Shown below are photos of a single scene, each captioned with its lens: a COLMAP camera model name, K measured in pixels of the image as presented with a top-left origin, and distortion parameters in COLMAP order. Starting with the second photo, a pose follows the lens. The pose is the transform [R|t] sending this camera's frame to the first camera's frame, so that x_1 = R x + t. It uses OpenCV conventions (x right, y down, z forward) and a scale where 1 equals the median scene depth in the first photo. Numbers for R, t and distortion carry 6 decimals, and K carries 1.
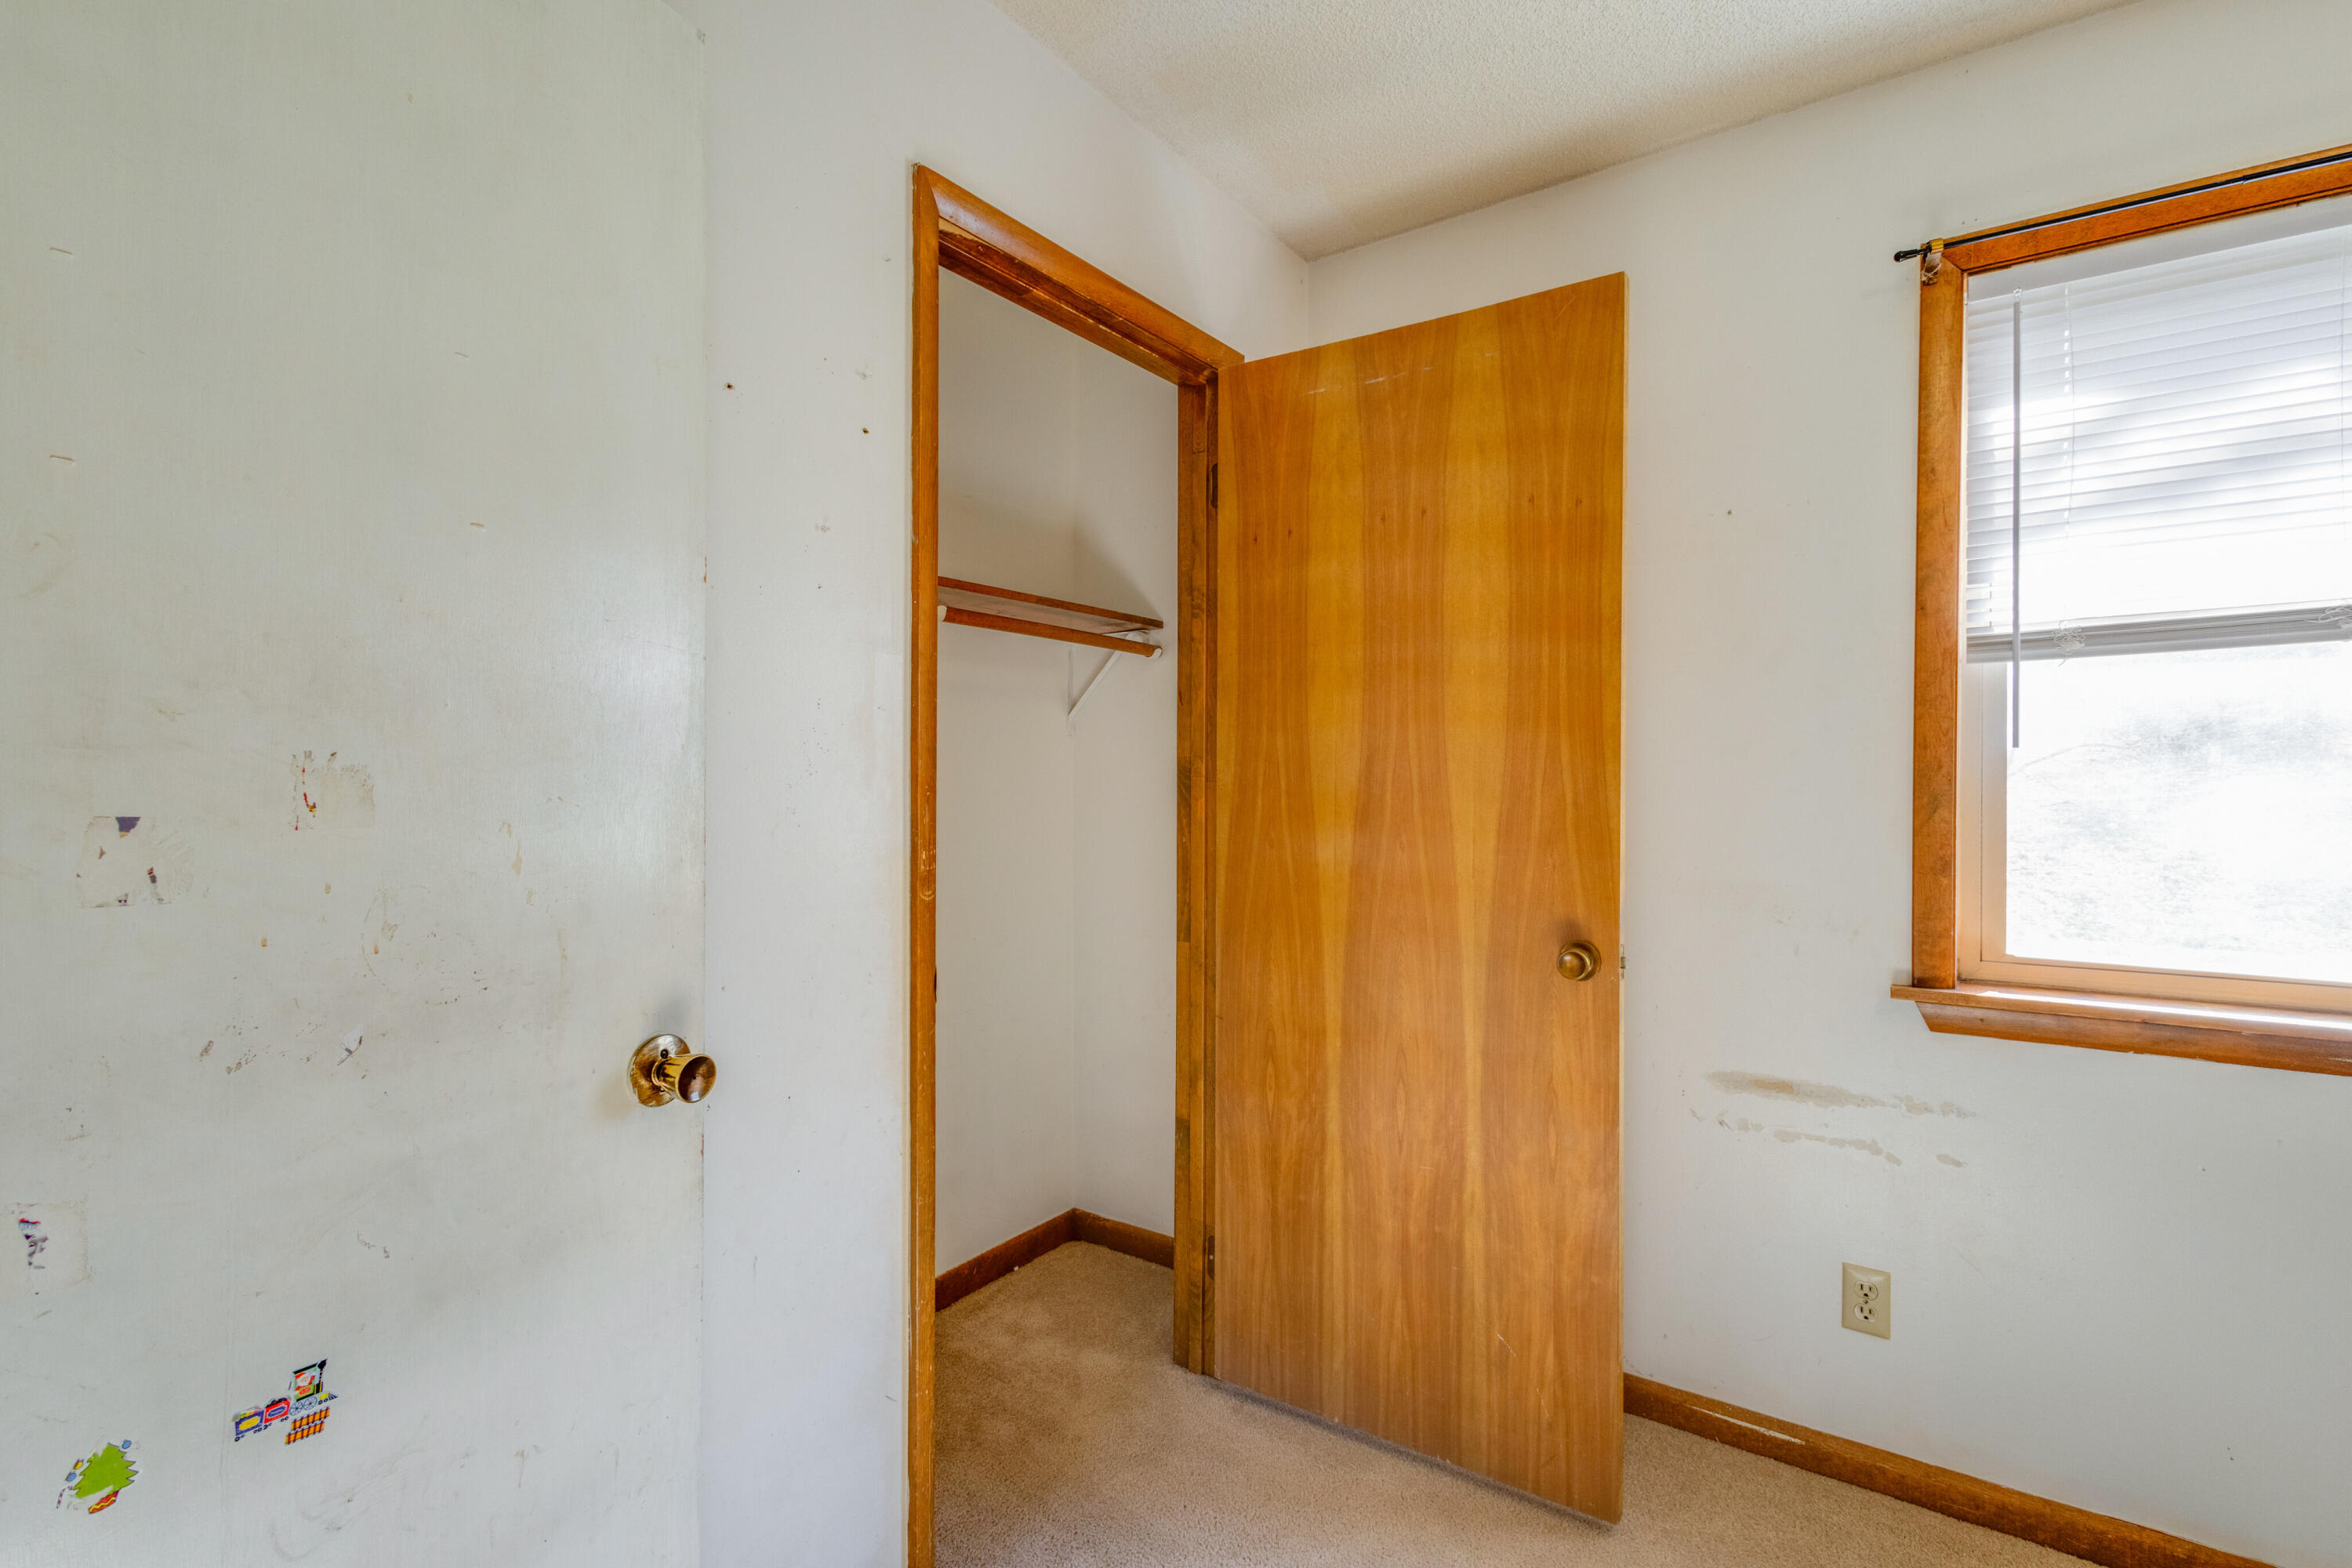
lens RADIAL K [[1069.7, 0, 1159.8], [0, 1069.7, 772.9], [0, 0, 1]] dist [0.005381, 0.000624]
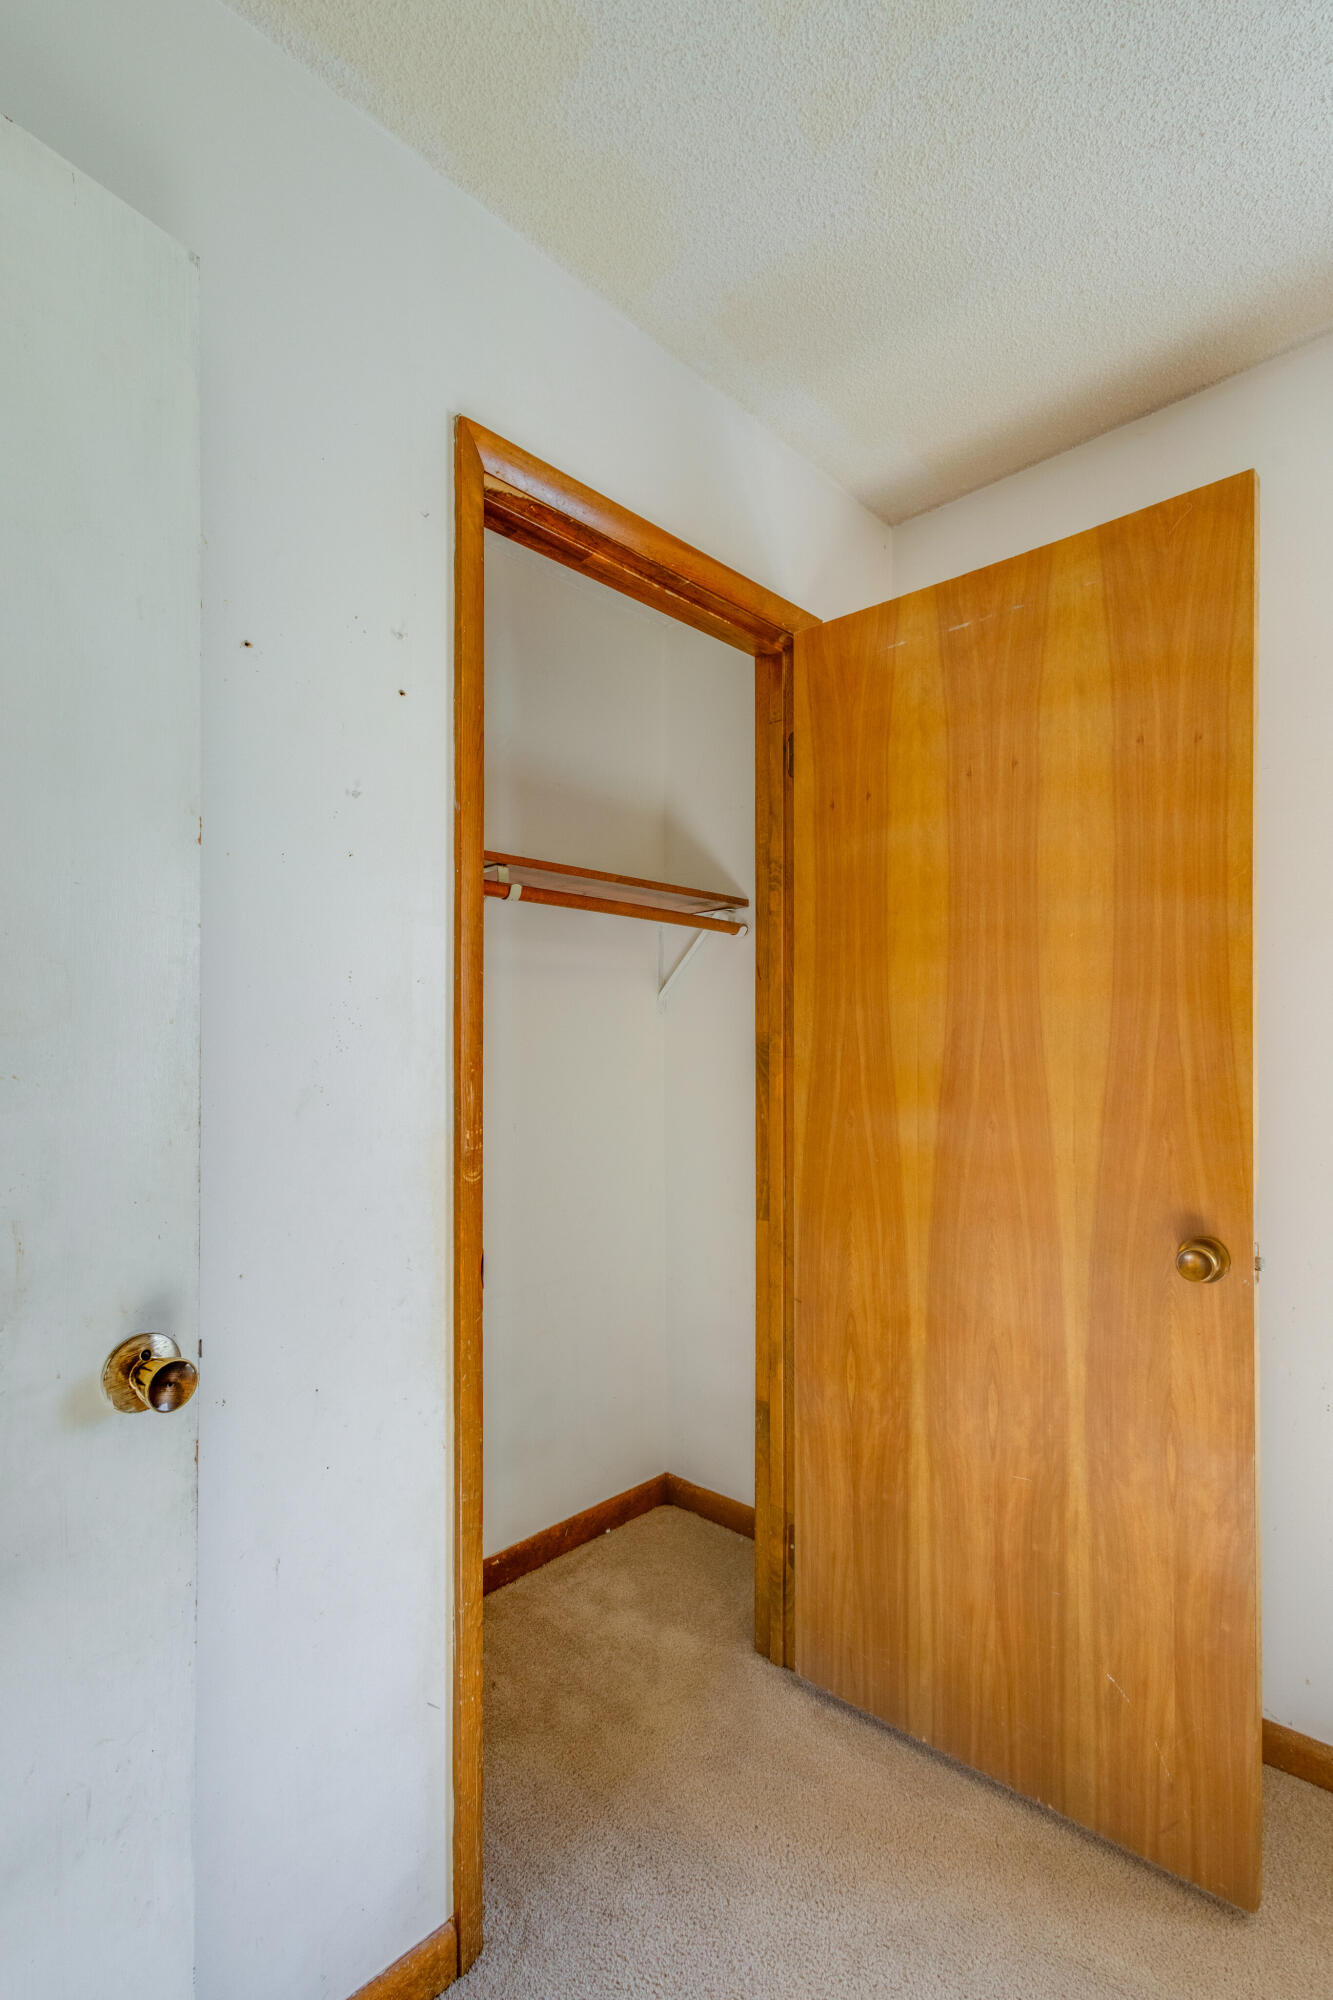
lens RADIAL K [[976.5, 0, 624.3], [0, 976.5, 1047.1], [0, 0, 1]] dist [0.011202, -0.004943]
pose [[0.989459, -0.005675, -0.144702, 0.037575], [0.005182, 0.999979, -0.003779, 0.001883], [0.144720, 0.002989, 0.989468, 0.128596]]
